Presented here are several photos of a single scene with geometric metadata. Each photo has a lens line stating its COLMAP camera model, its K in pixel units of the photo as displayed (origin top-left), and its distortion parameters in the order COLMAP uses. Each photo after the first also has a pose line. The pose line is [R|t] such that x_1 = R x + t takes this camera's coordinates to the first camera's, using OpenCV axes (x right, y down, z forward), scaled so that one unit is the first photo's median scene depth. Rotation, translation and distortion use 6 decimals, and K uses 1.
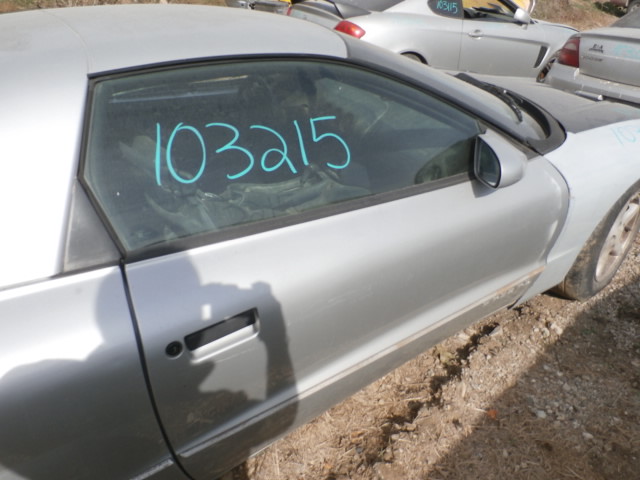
lens RADIAL K [[473.9, 0, 320.0], [0, 473.9, 240.0], [0, 0, 1]] dist [0.003975, 0.006771]
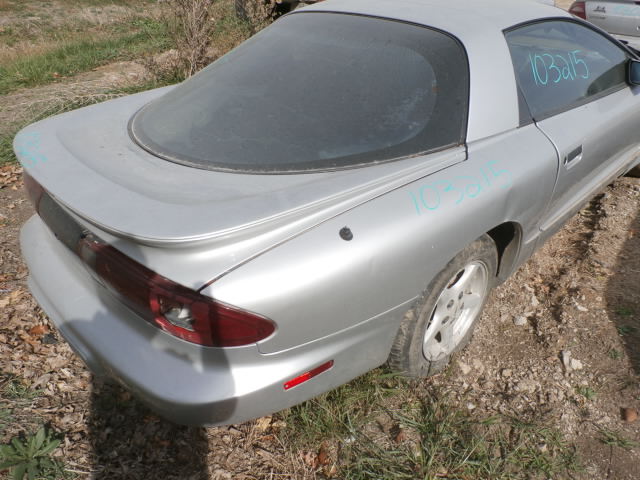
lens RADIAL K [[473.9, 0, 320.0], [0, 473.9, 240.0], [0, 0, 1]] dist [0.003975, 0.006771]
pose [[0.987089, -0.110305, 0.116136, -0.954626], [0.105850, 0.993414, 0.043870, 0.213861], [-0.120210, -0.031010, 0.992264, -0.548627]]
